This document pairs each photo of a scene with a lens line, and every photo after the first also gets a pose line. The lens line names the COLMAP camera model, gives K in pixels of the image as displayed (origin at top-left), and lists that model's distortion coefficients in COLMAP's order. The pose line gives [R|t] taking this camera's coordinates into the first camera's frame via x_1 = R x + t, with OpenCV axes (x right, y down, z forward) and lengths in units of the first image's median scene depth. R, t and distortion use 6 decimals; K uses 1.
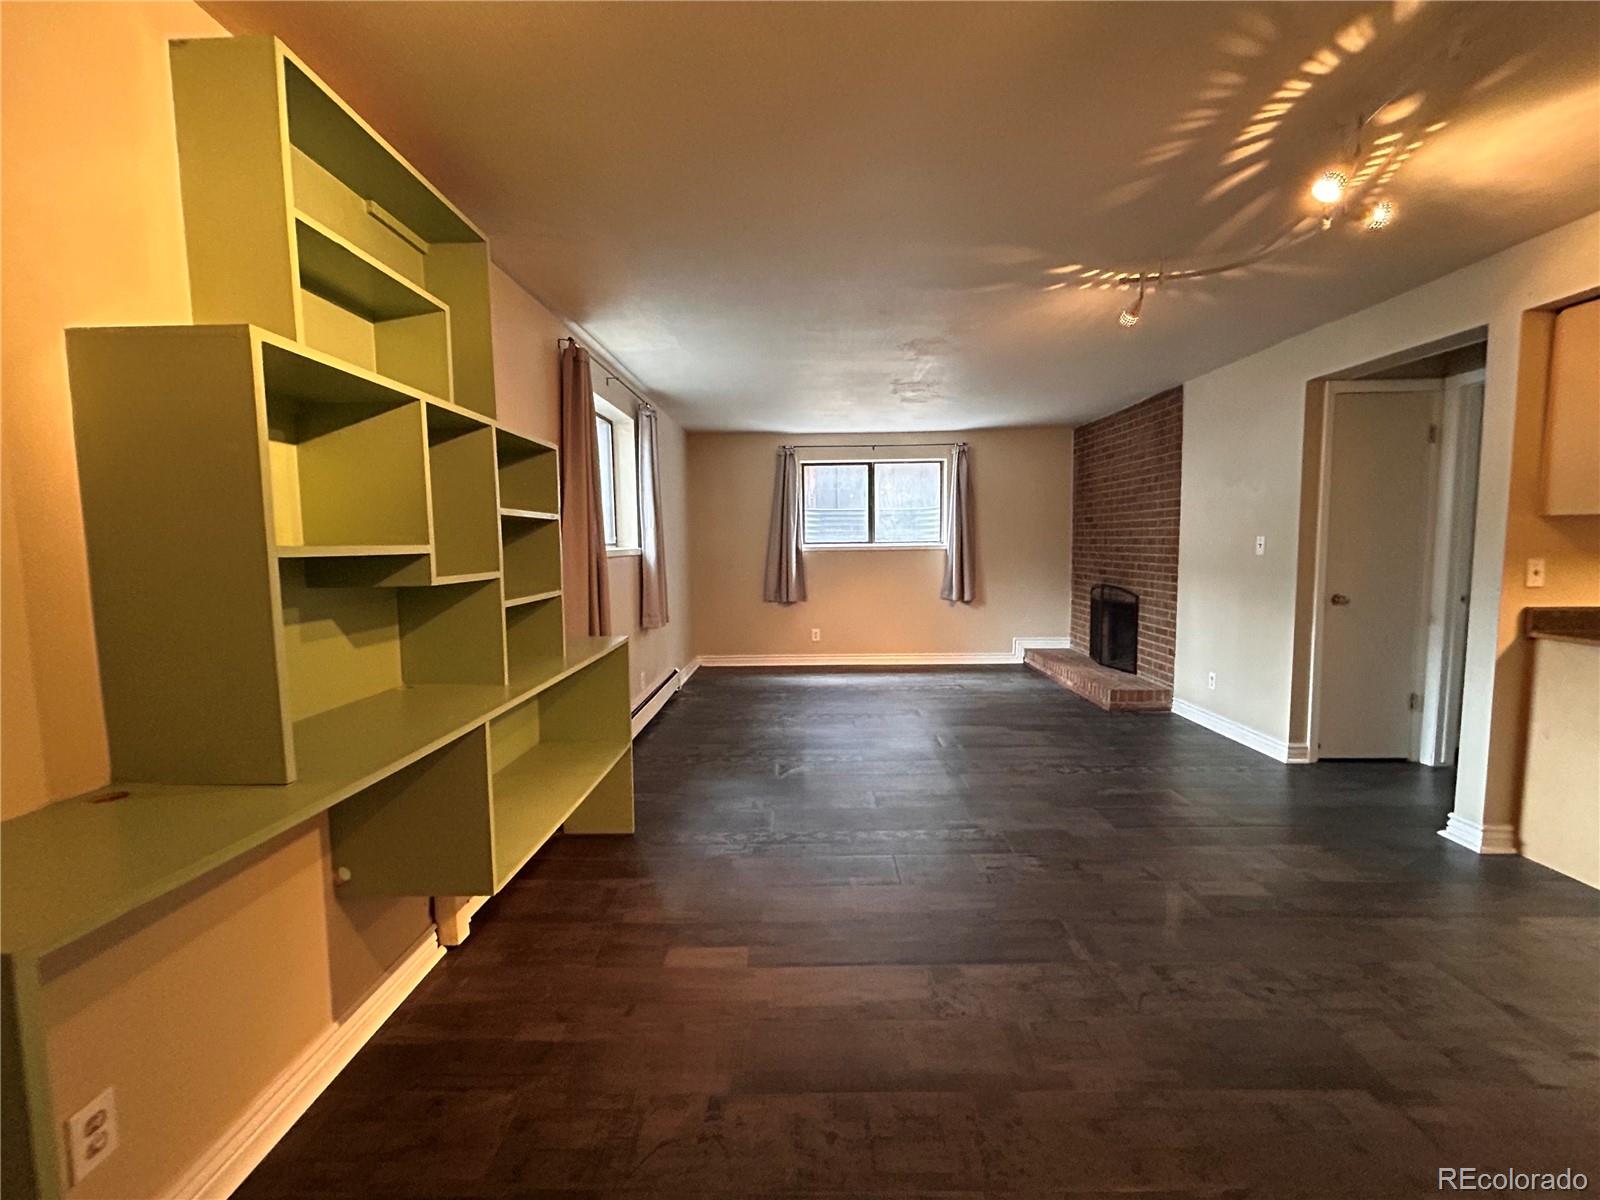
lens RADIAL K [[647.5, 0, 800.5], [0, 647.5, 596.0], [0, 0, 1]] dist [0.000381, -0.000710]
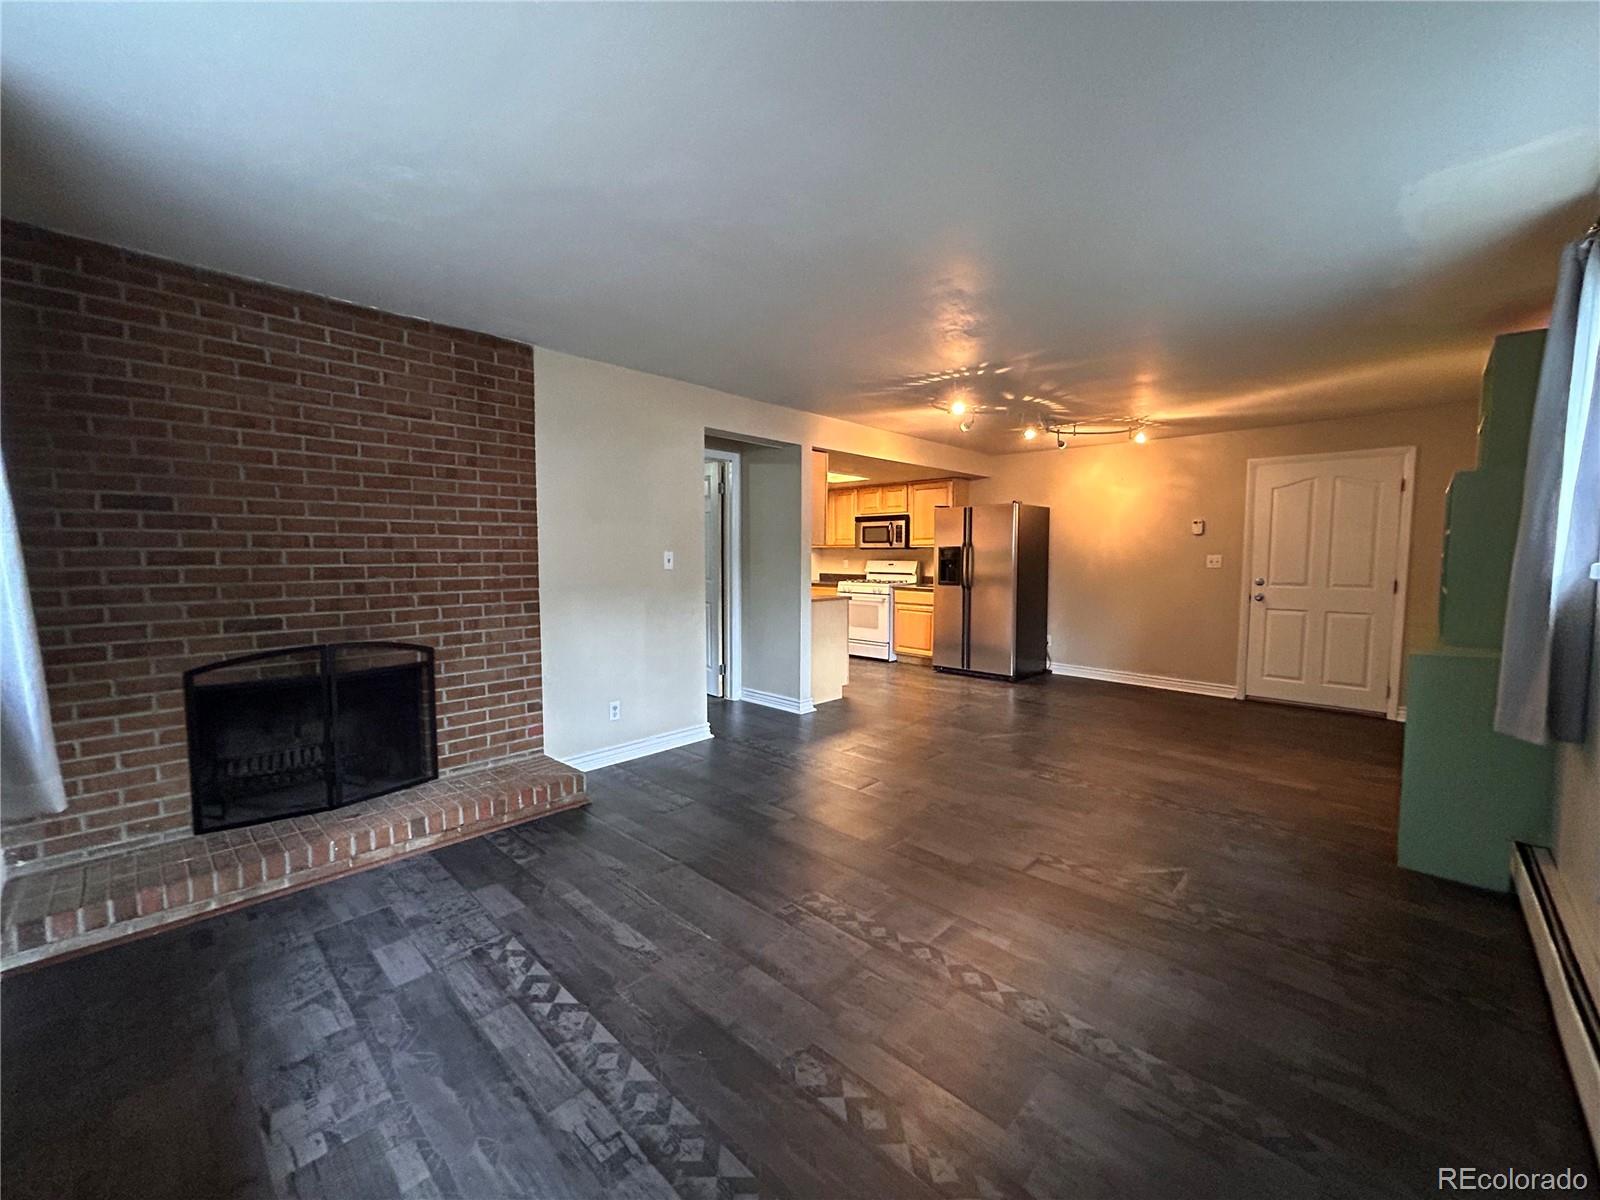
lens RADIAL K [[647.5, 0, 799.3], [0, 647.5, 599.8], [0, 0, 1]] dist [0.000381, -0.000710]
pose [[-0.734953, -0.041331, 0.676857, -0.145680], [0.061855, 0.989894, 0.127611, -0.110448], [-0.675291, 0.135655, -0.724969, 1.325988]]
